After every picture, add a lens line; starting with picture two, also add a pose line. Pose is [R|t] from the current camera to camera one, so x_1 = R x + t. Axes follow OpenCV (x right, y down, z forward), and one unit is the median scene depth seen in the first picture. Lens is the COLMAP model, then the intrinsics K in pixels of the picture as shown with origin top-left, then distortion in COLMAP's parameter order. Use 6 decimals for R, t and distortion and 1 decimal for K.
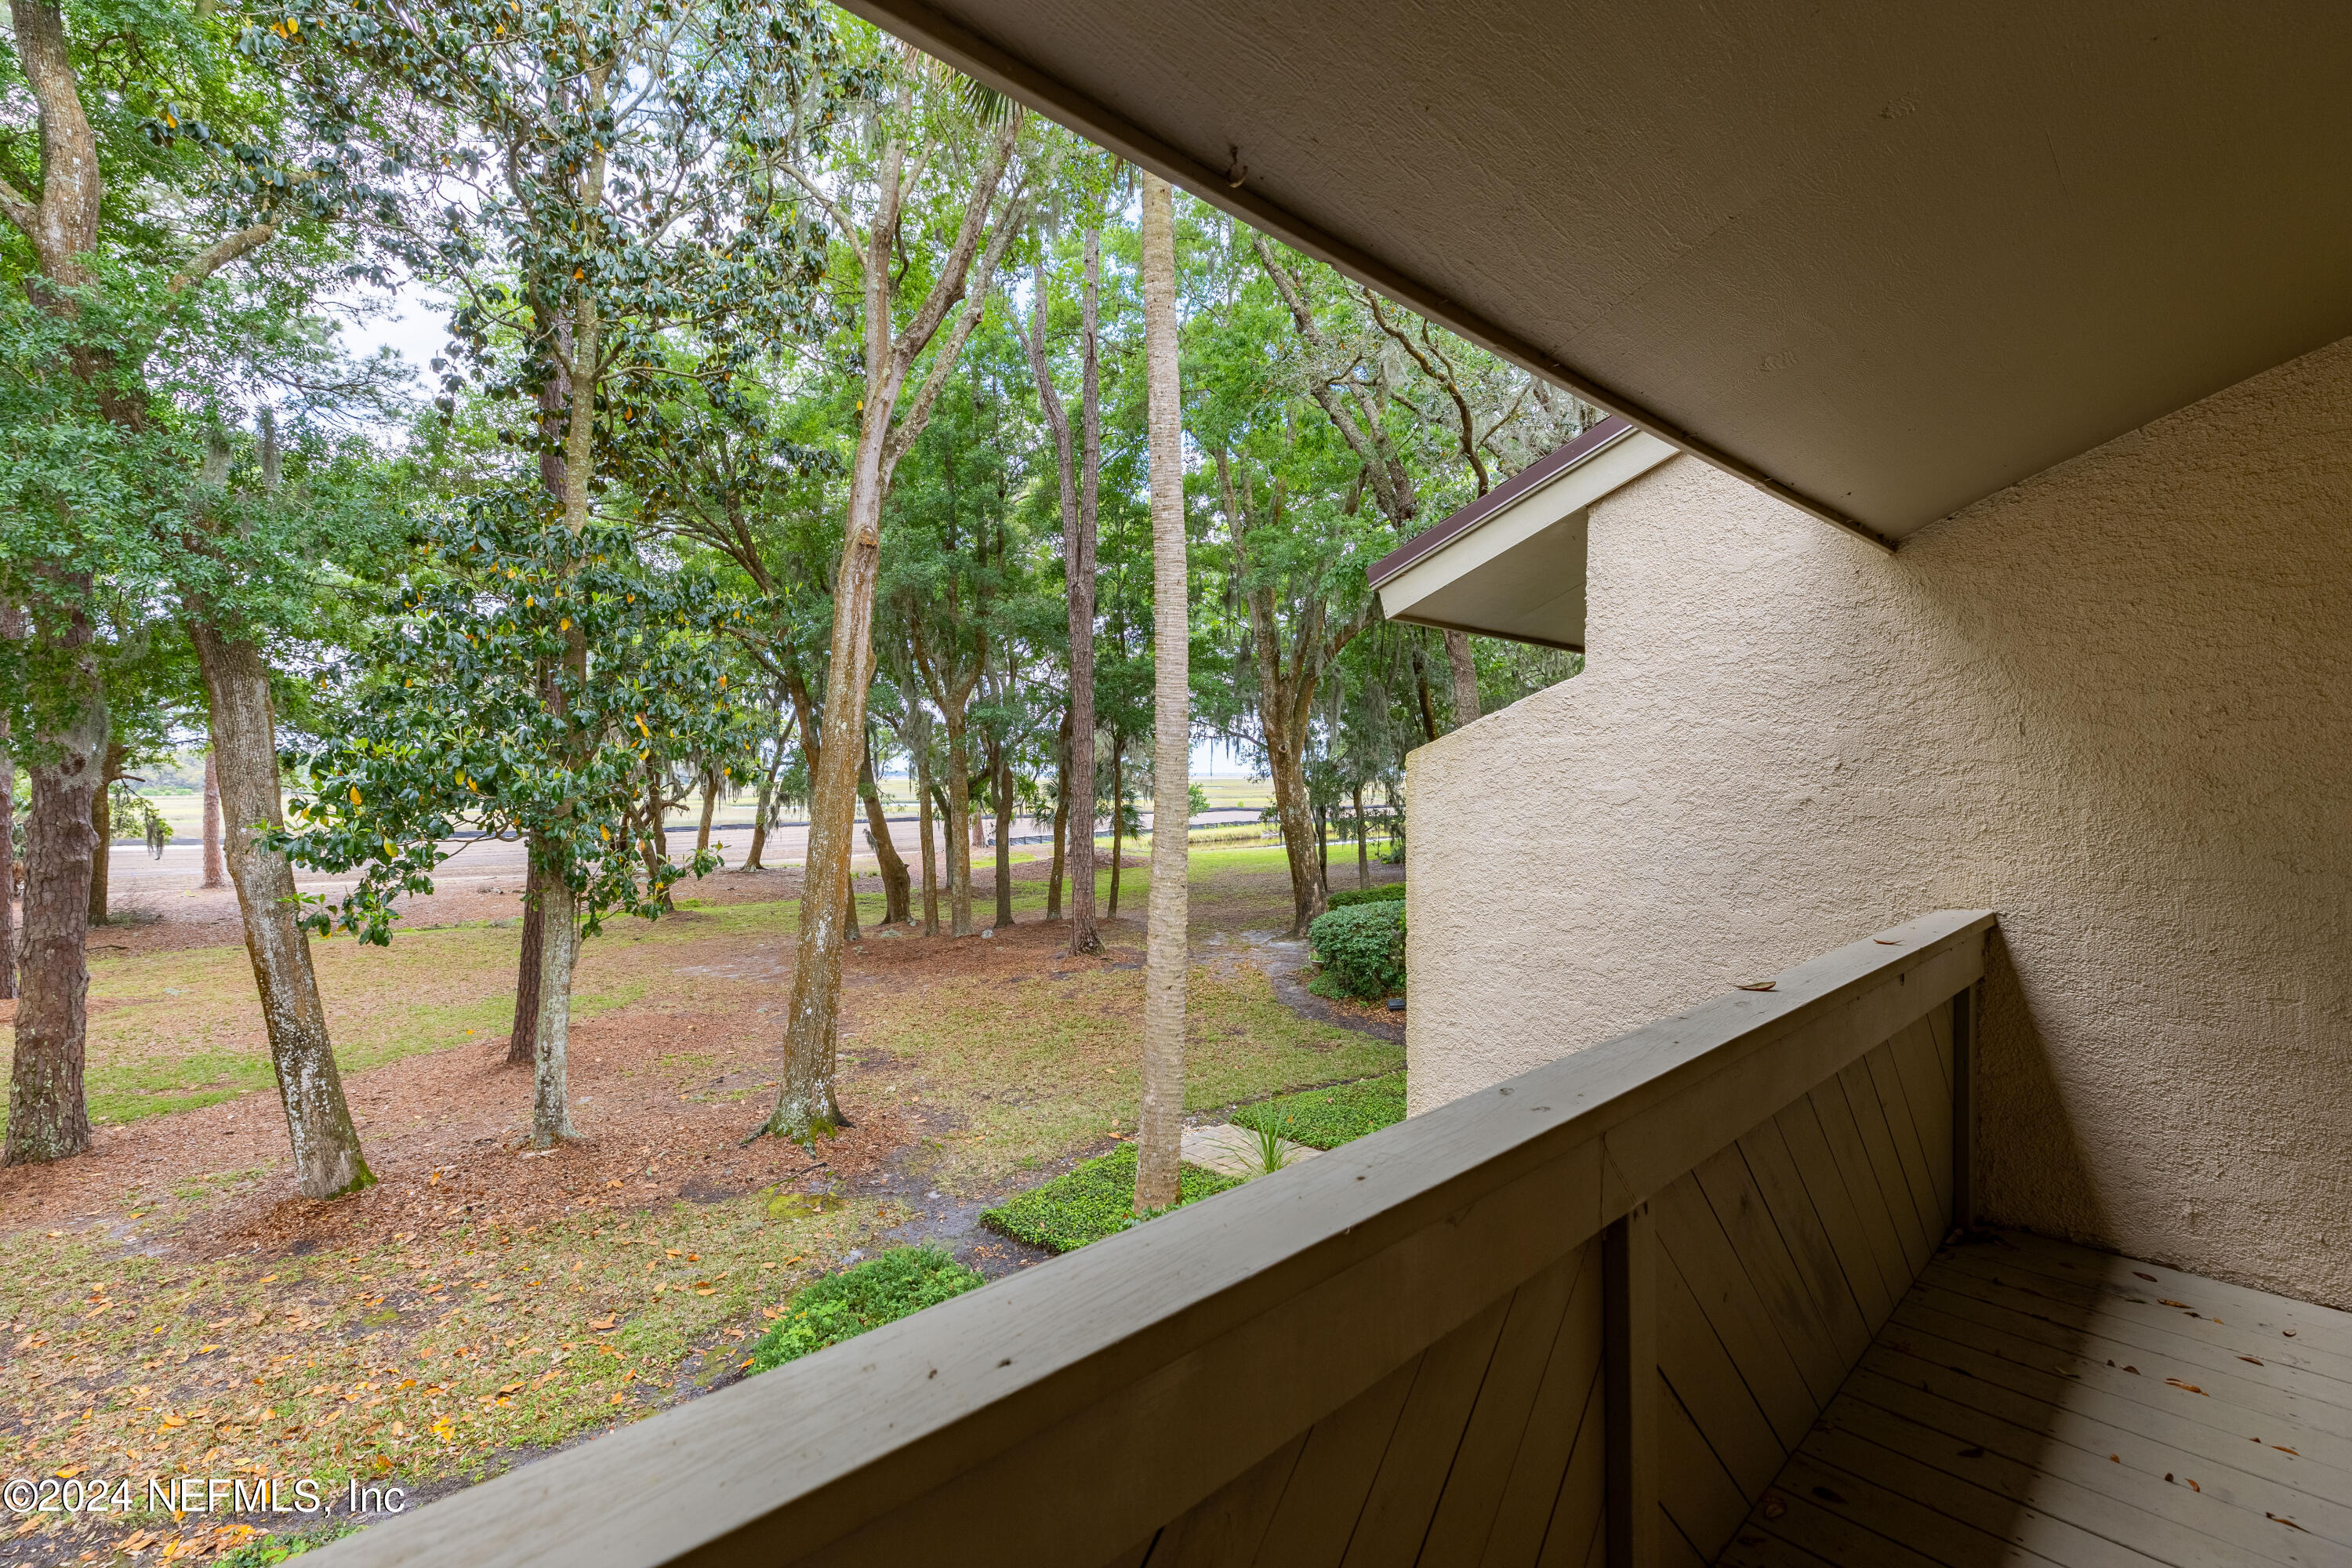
lens RADIAL K [[1056.9, 0, 1182.0], [0, 1056.9, 783.0], [0, 0, 1]] dist [0.006598, -0.002103]
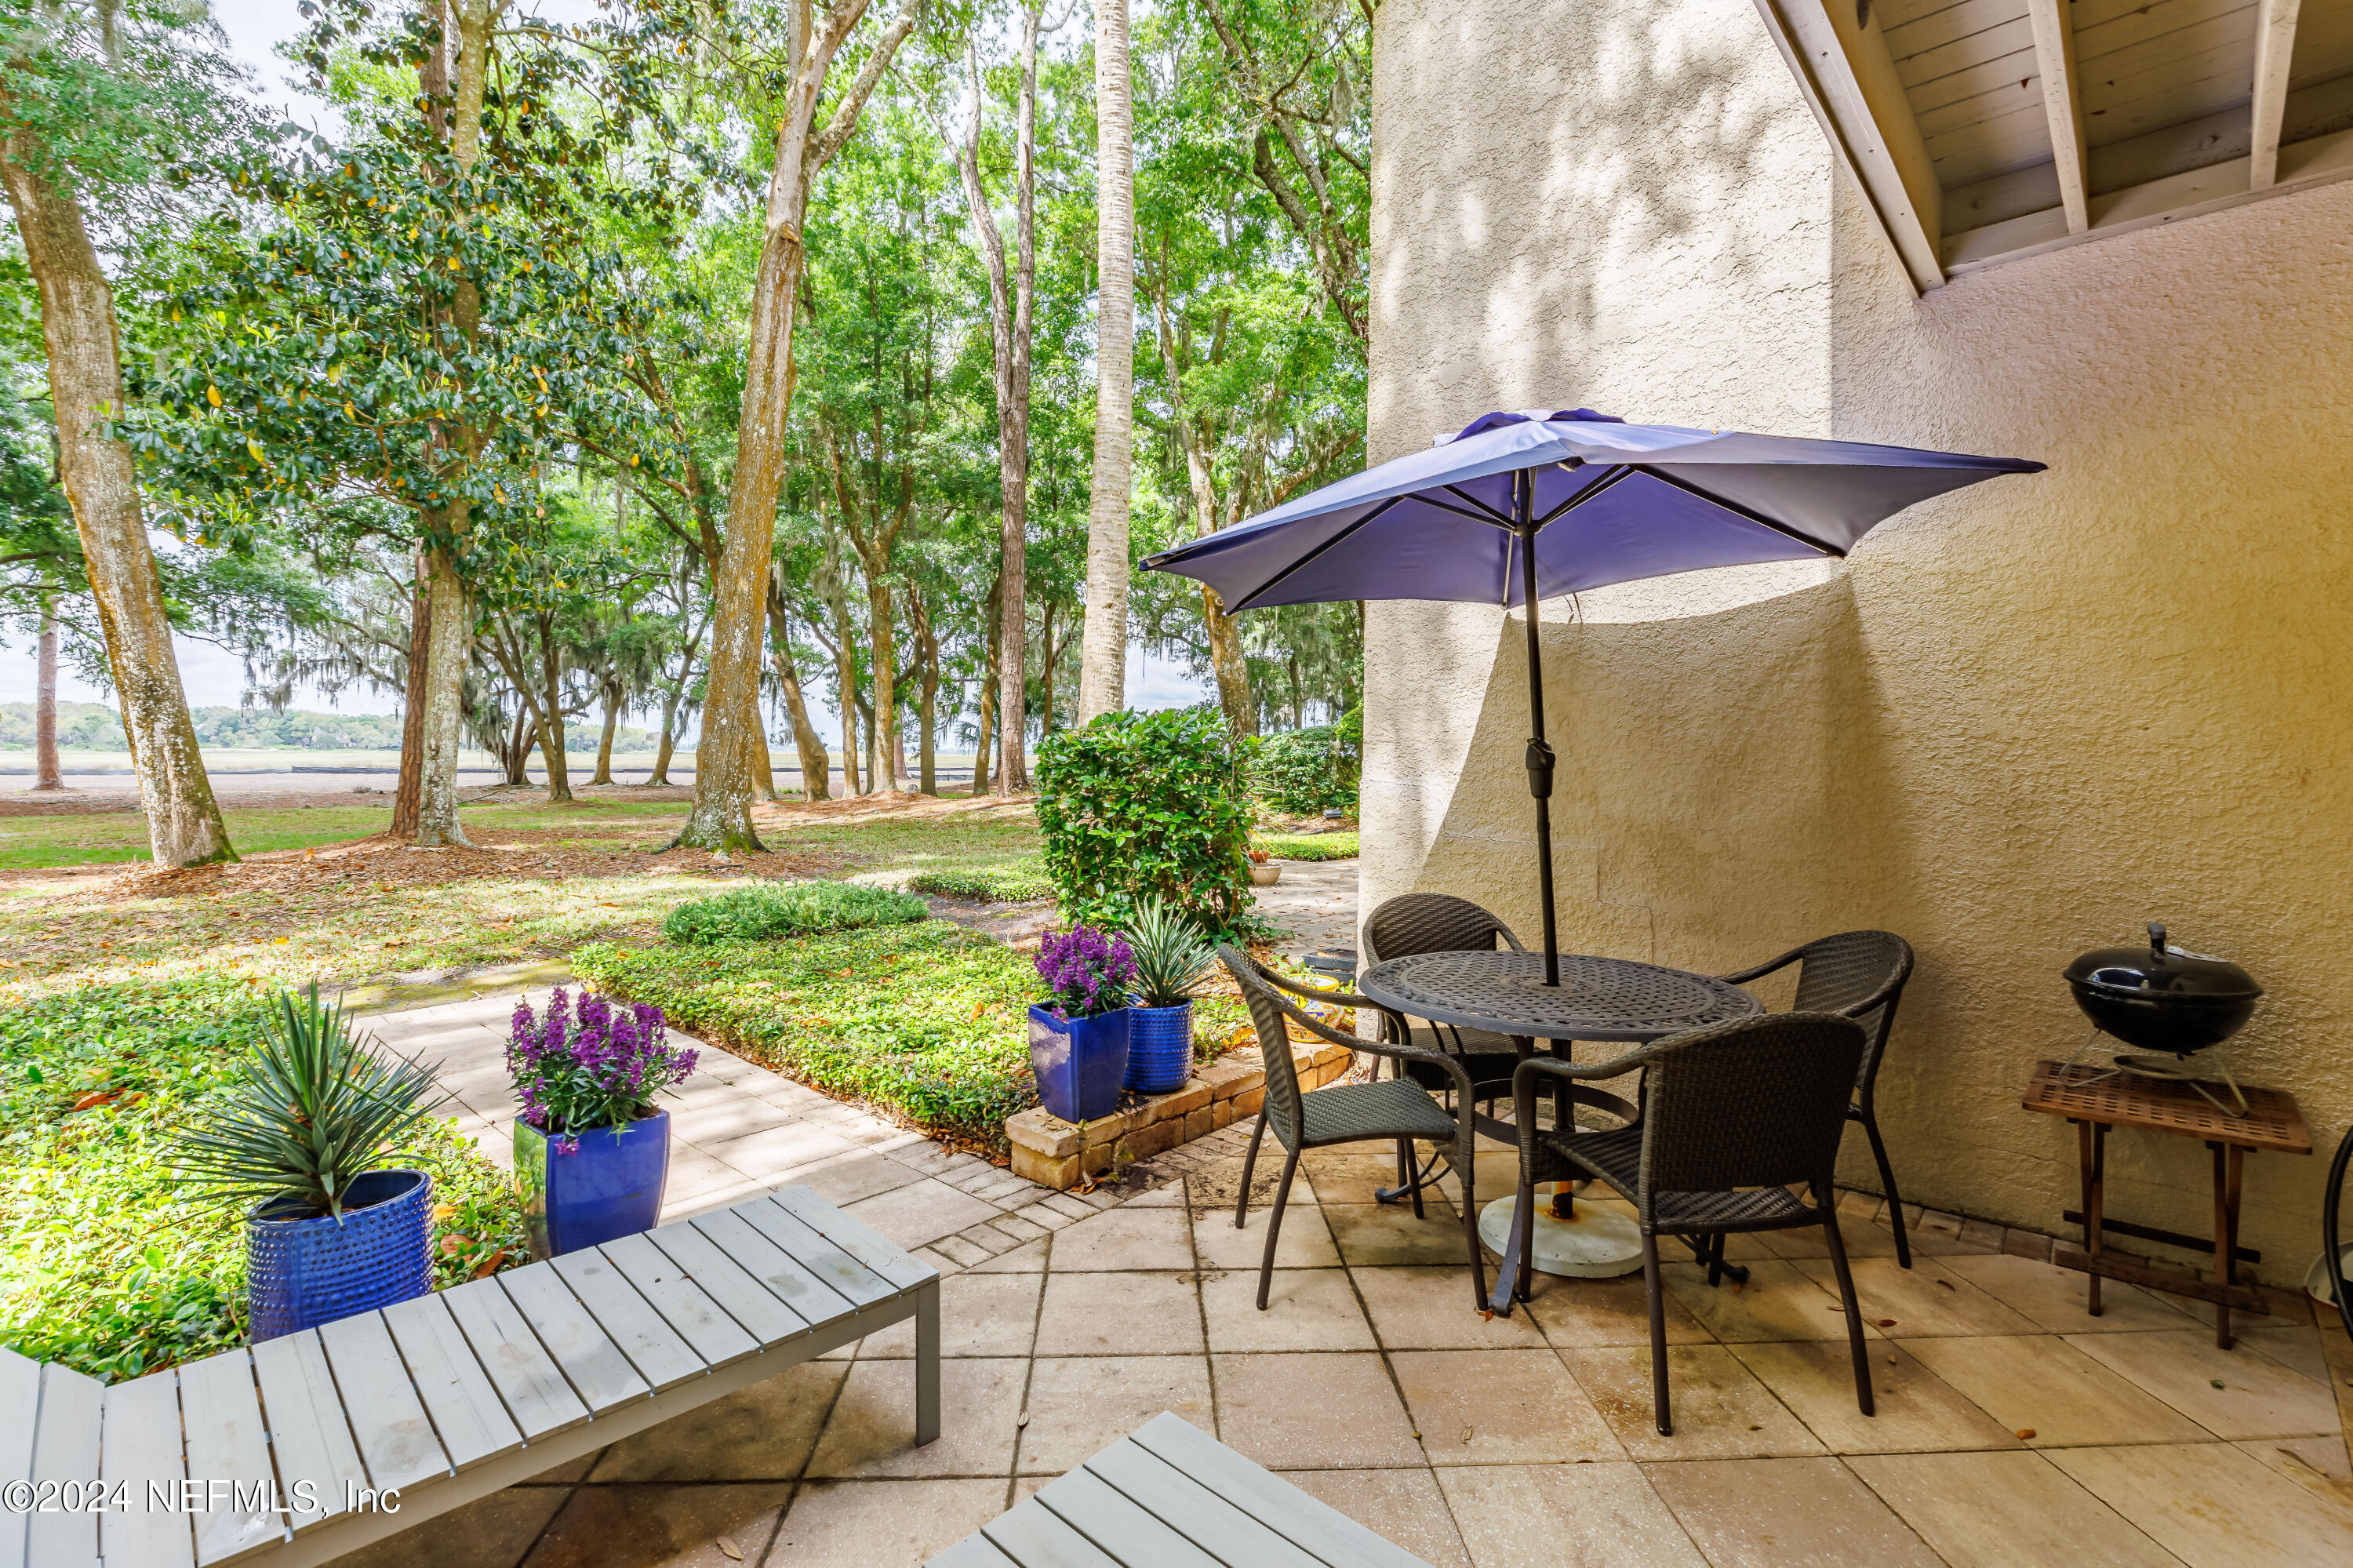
lens RADIAL K [[1057.4, 0, 1191.5], [0, 1057.4, 788.0], [0, 0, 1]] dist [0.006598, -0.002103]
pose [[0.996608, 0.011342, 0.081508, -0.008752], [-0.013256, 0.999648, 0.022972, 0.257095], [-0.081219, -0.023975, 0.996408, 0.009502]]
